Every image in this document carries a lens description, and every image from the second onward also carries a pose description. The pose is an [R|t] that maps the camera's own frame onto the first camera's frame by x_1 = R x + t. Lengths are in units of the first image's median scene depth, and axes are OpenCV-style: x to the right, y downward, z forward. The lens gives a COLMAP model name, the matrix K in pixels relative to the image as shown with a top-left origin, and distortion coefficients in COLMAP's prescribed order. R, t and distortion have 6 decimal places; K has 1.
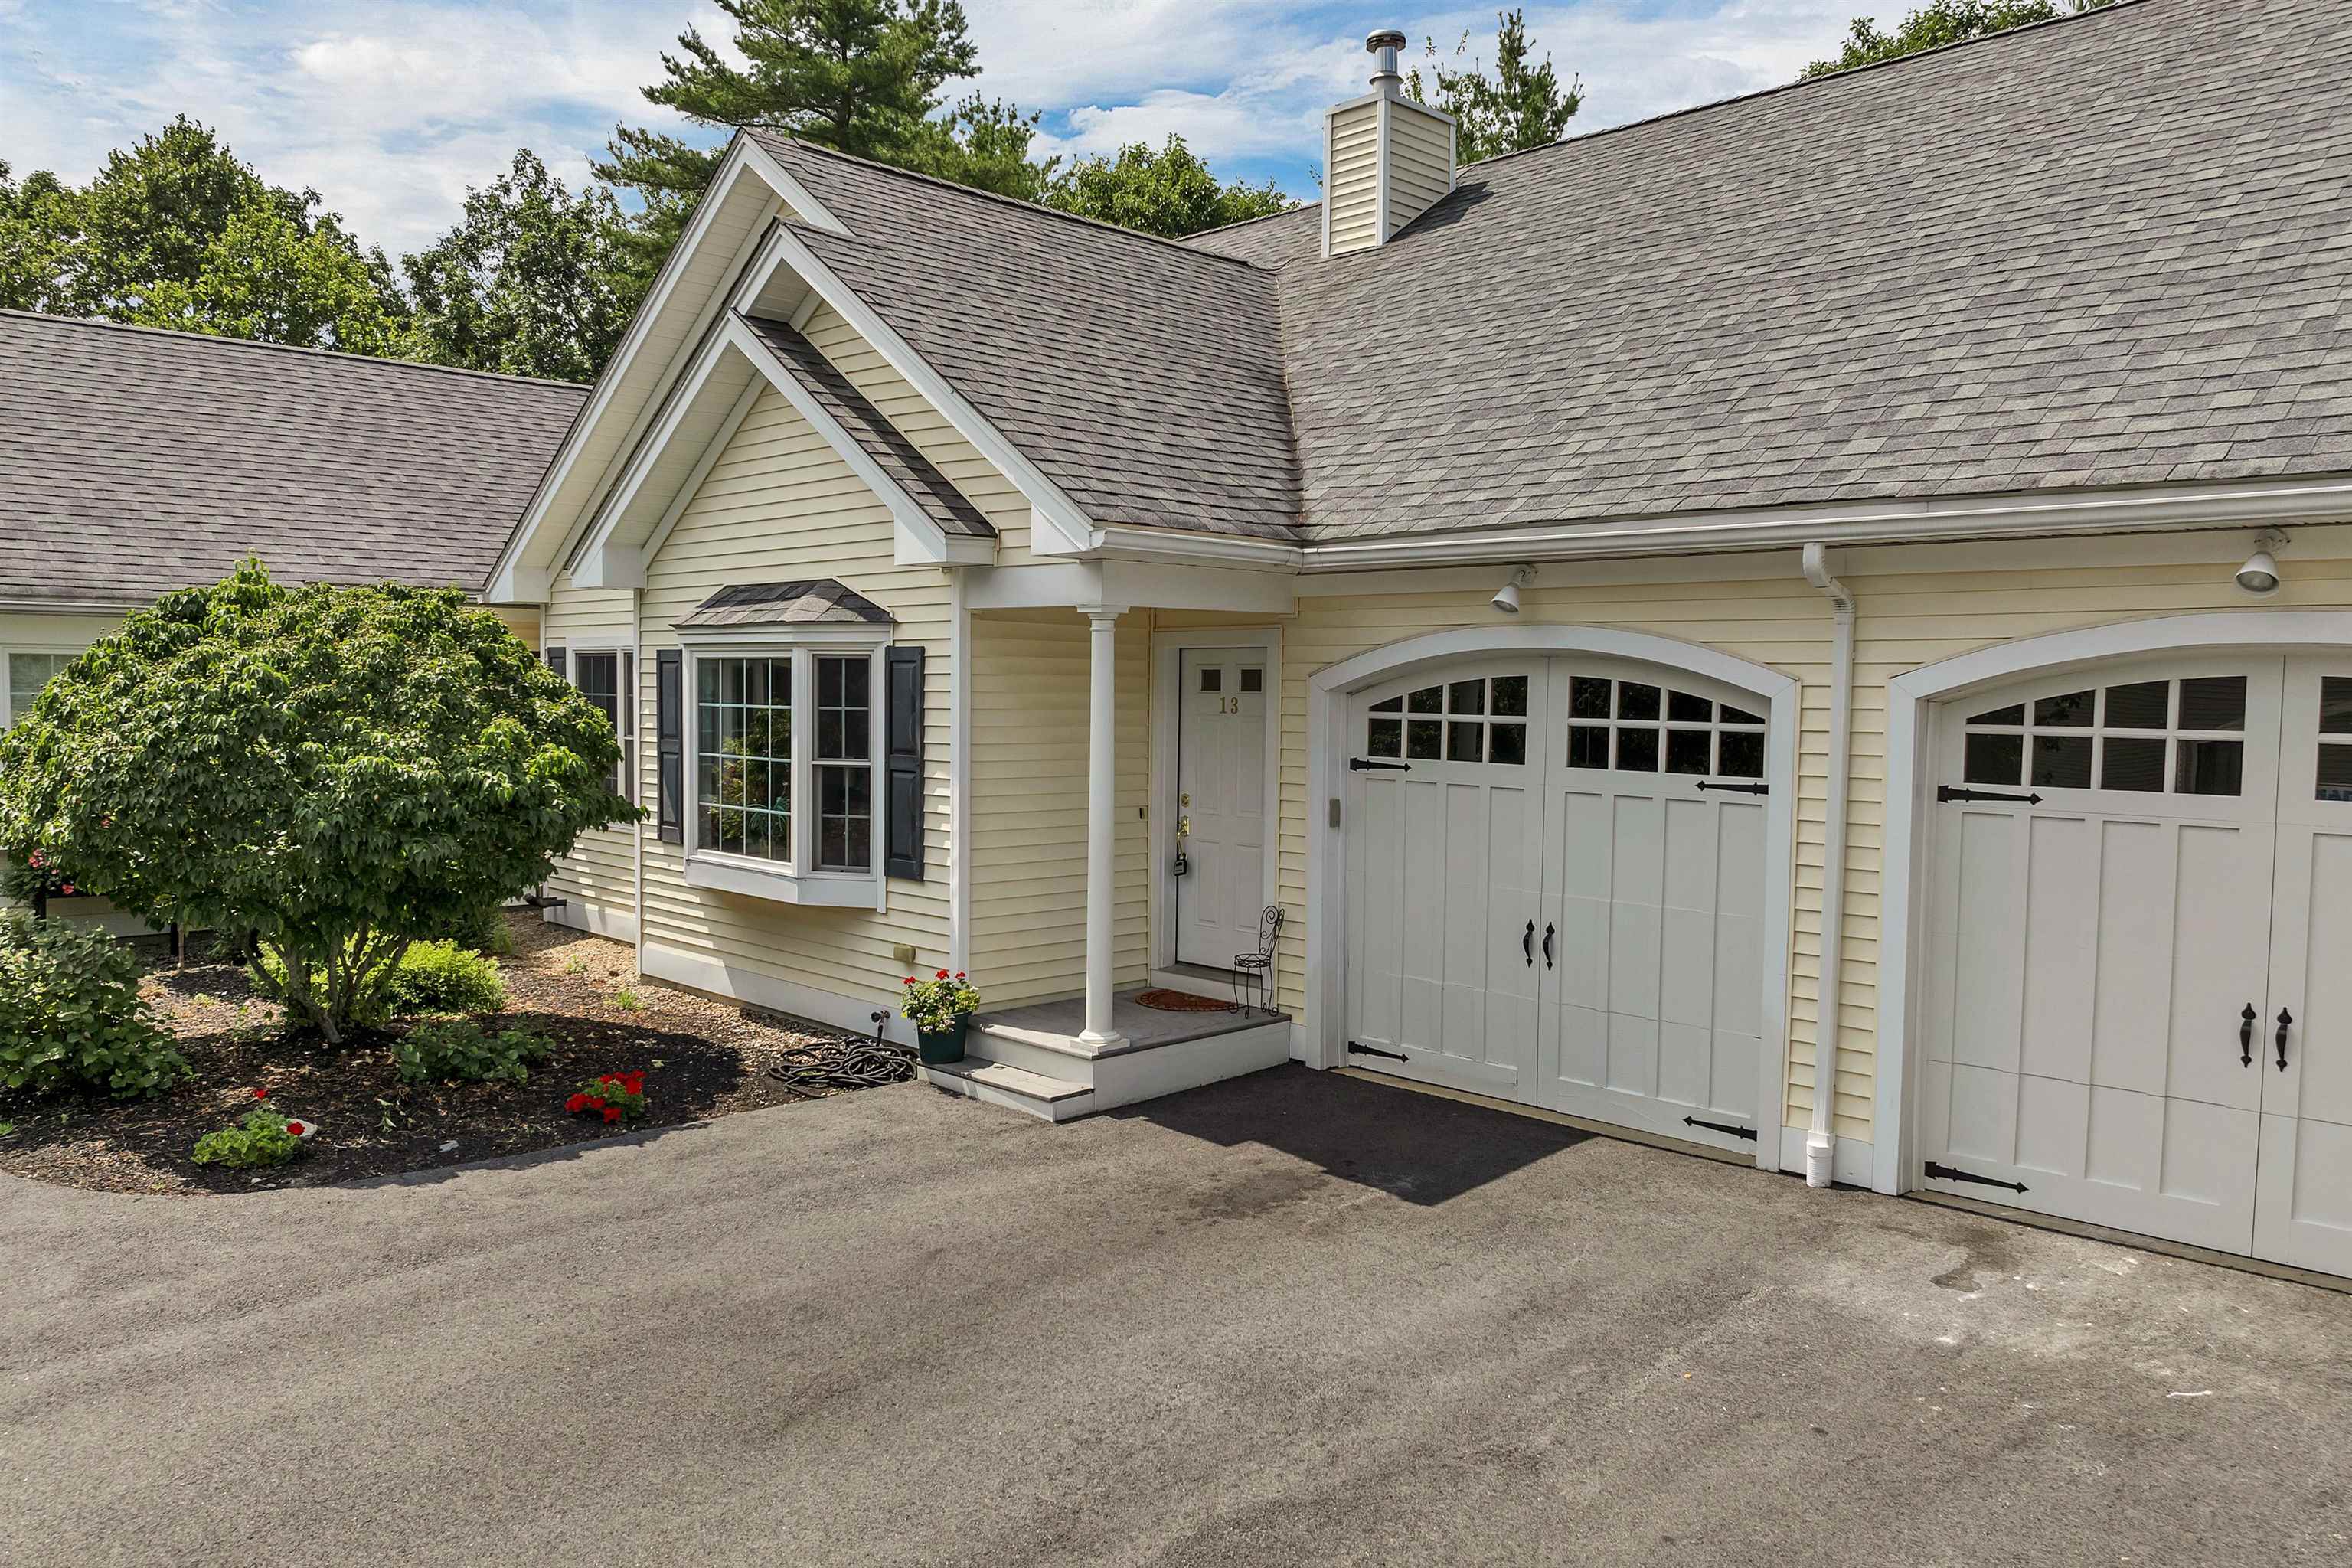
lens RADIAL K [[1714.2, 0, 1188.8], [0, 1714.2, 795.2], [0, 0, 1]] dist [-0.035427, -0.008617]
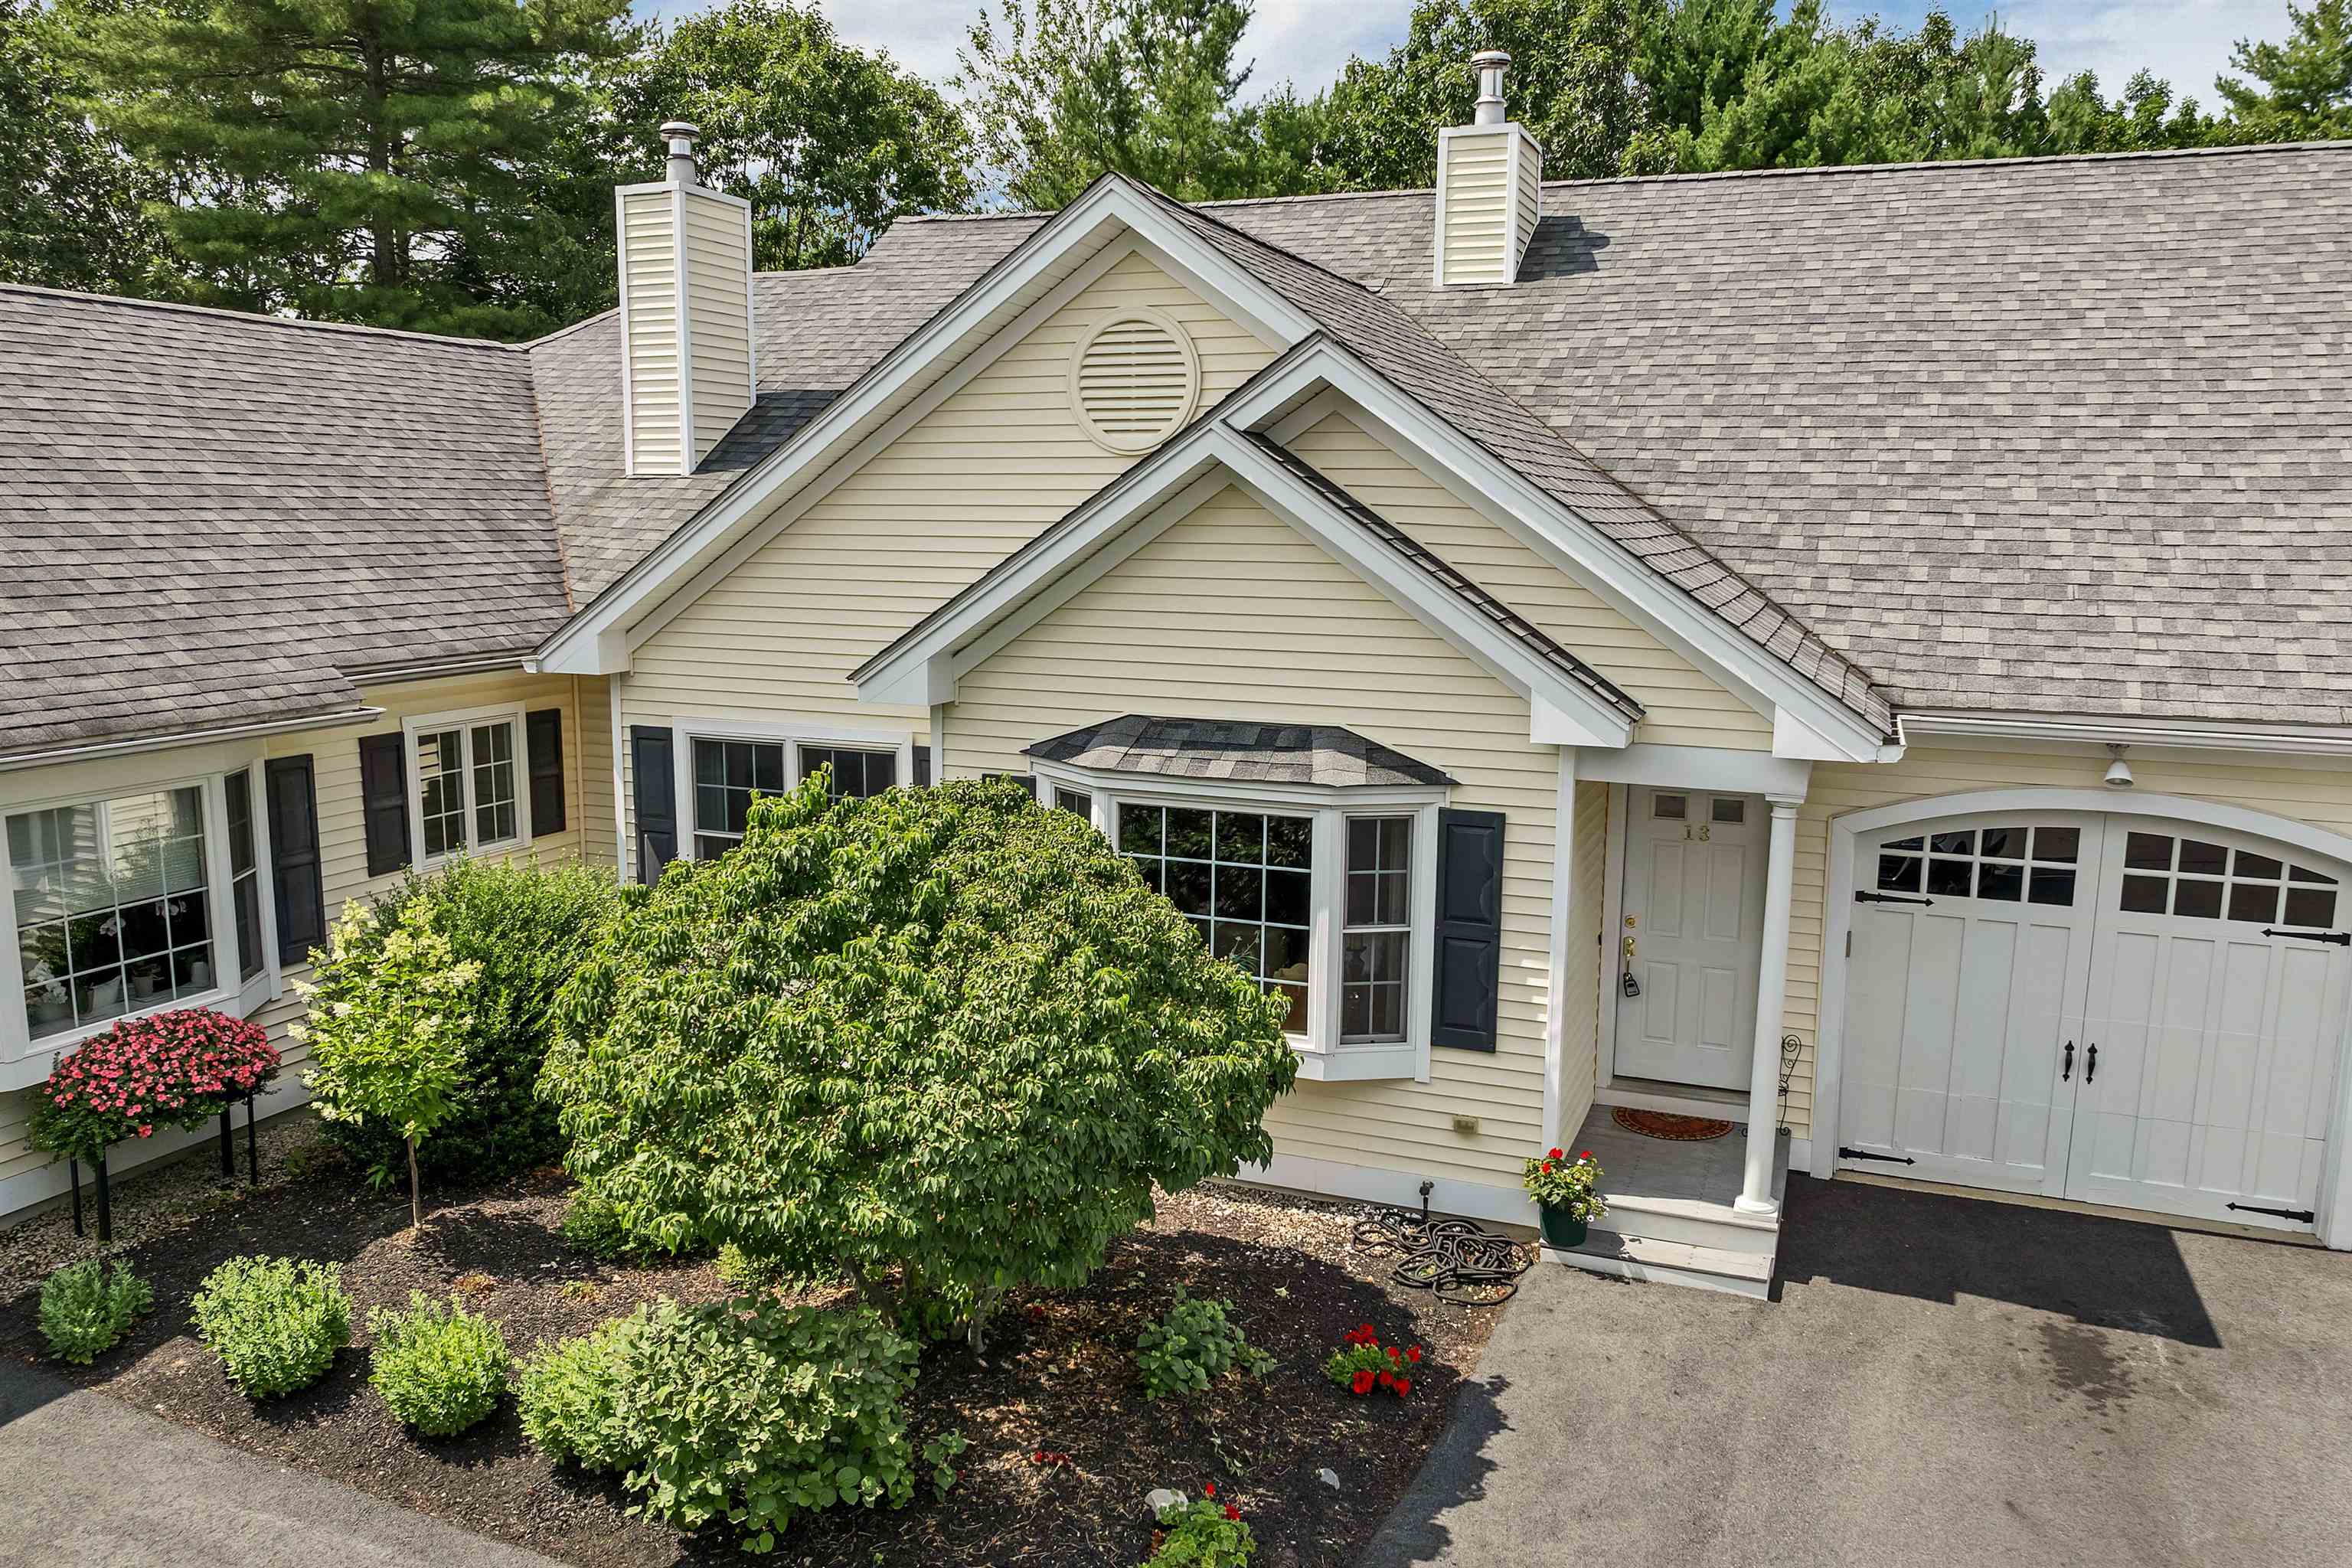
lens RADIAL K [[1714.2, 0, 1188.8], [0, 1714.2, 795.2], [0, 0, 1]] dist [-0.035427, -0.008617]
pose [[0.914715, -0.070467, 0.397907, -0.730179], [0.028173, 0.993403, 0.111162, -0.218484], [-0.403115, -0.090472, 0.910666, 0.220956]]
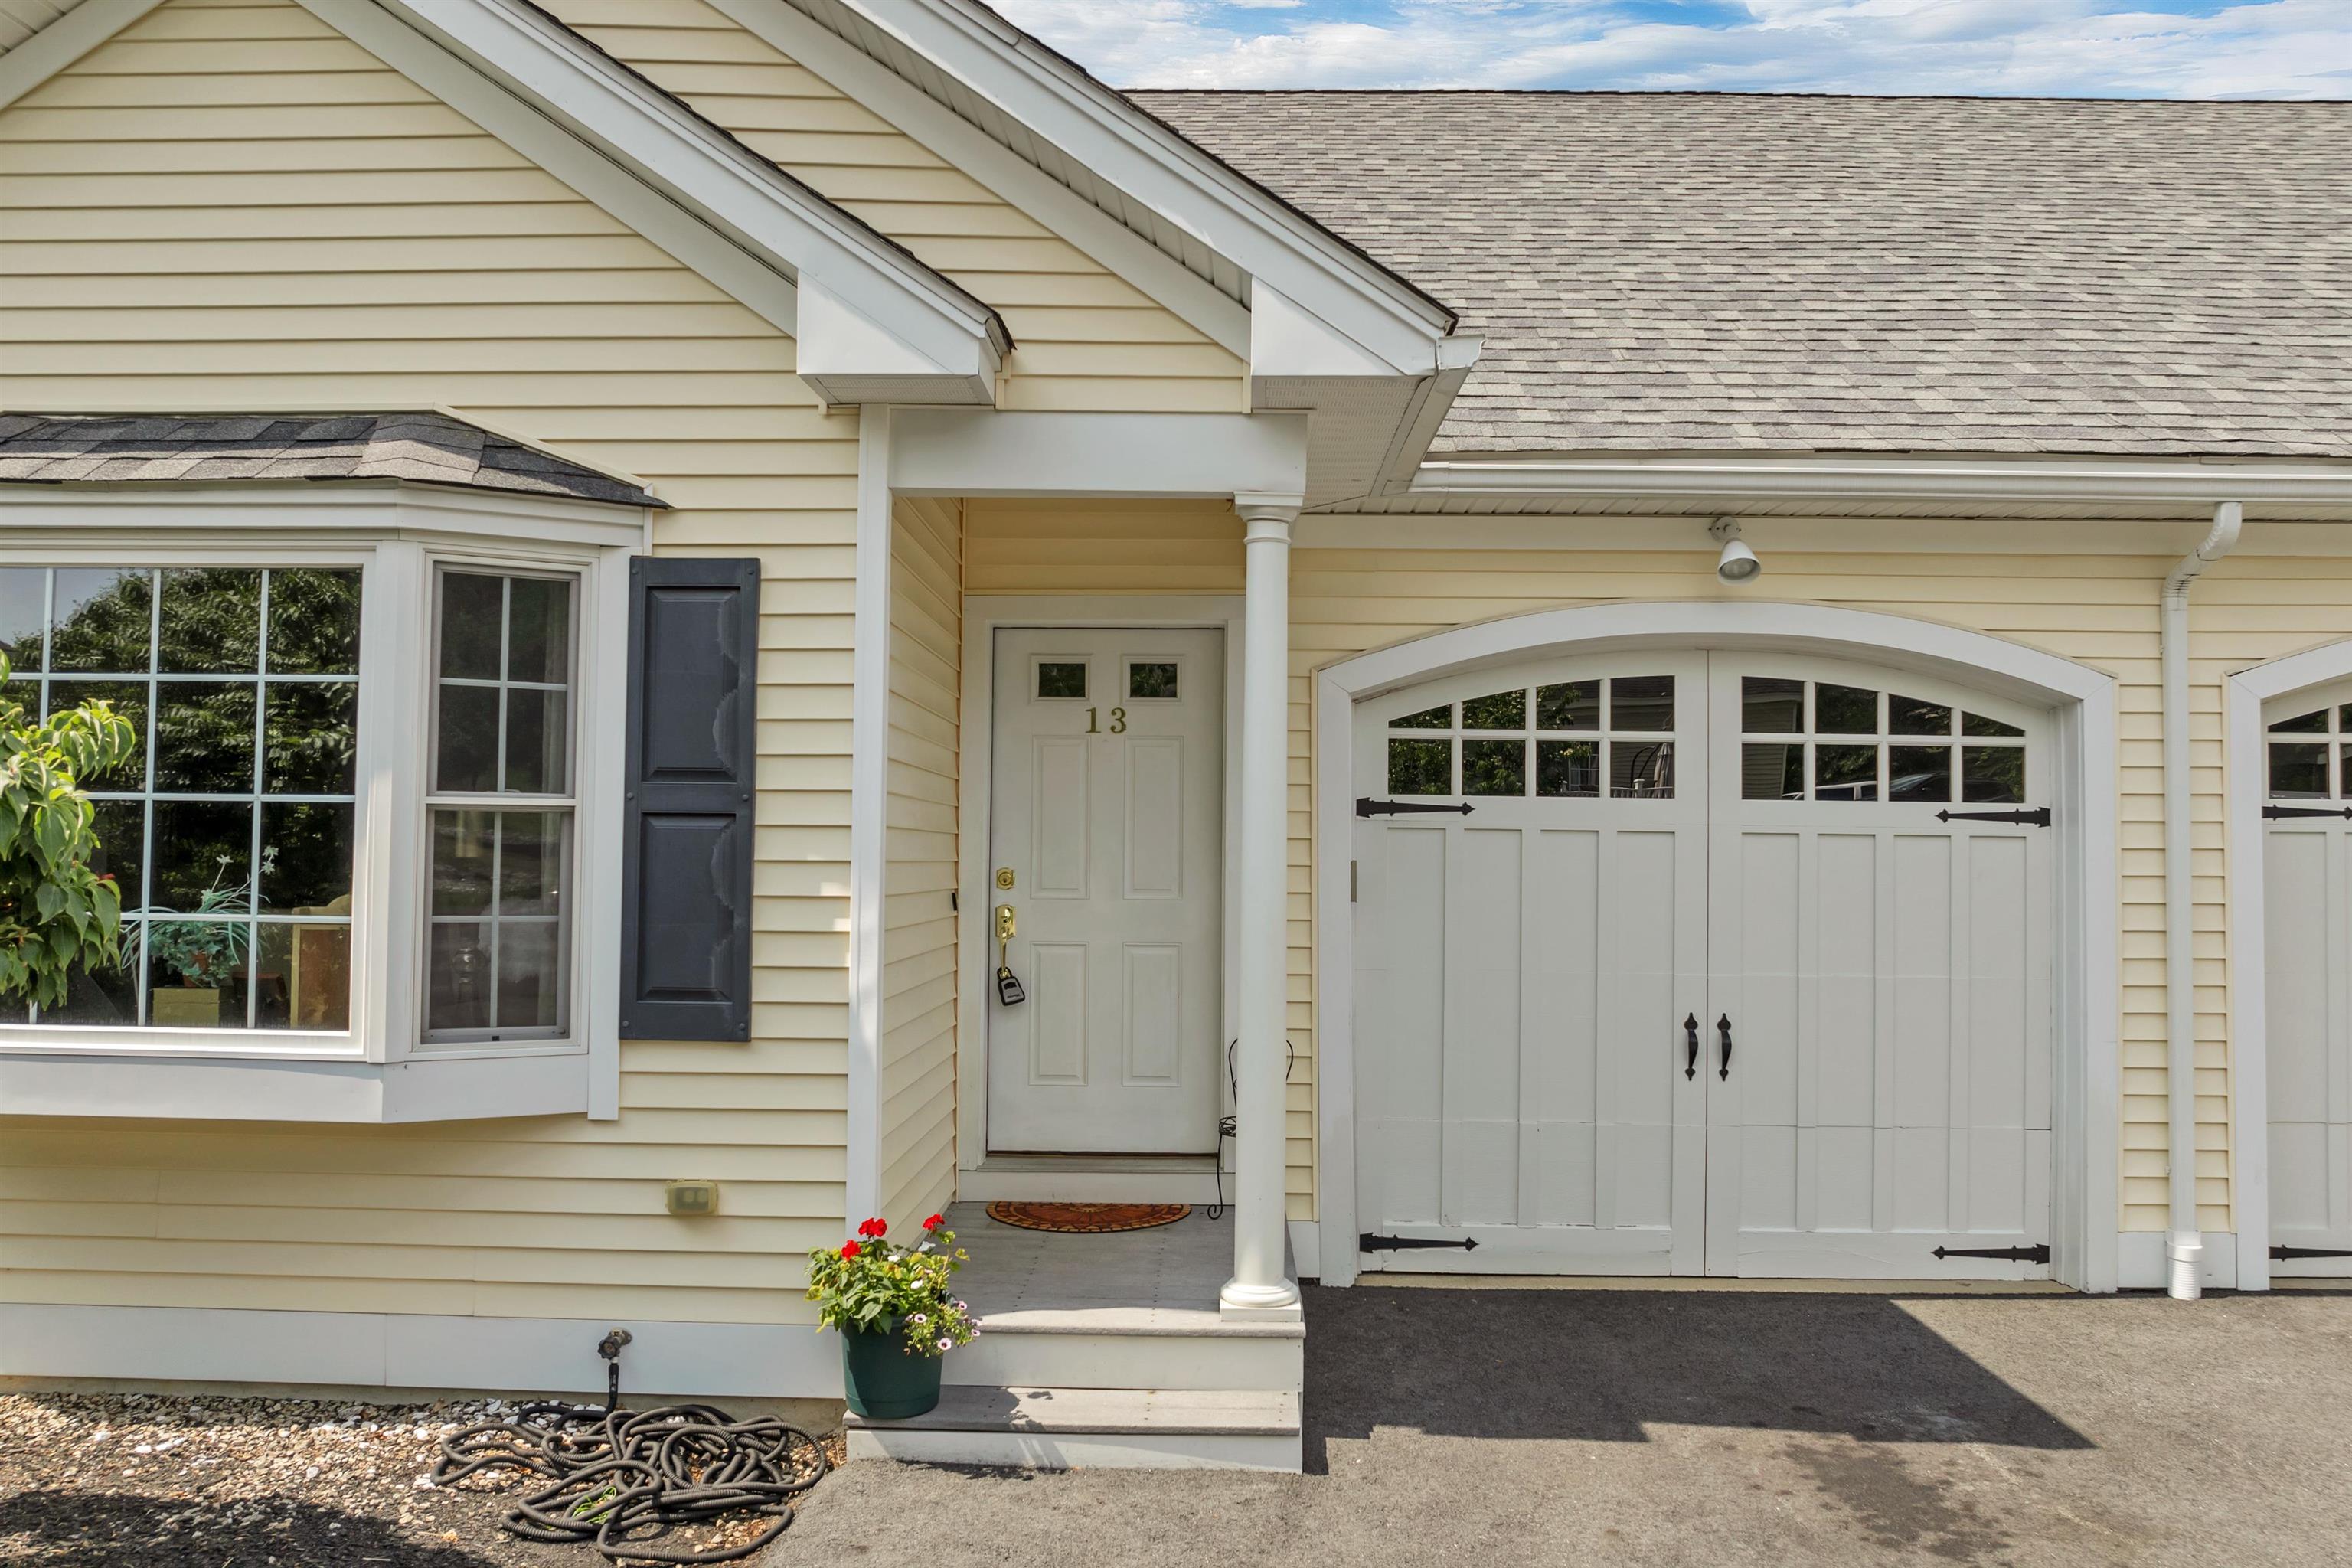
lens RADIAL K [[1714.2, 0, 1188.8], [0, 1714.2, 795.2], [0, 0, 1]] dist [-0.035427, -0.008617]
pose [[0.713322, 0.019886, 0.700554, -0.432588], [0.044047, 0.996349, -0.073133, 0.023502], [-0.699451, 0.083025, 0.709842, 0.603021]]
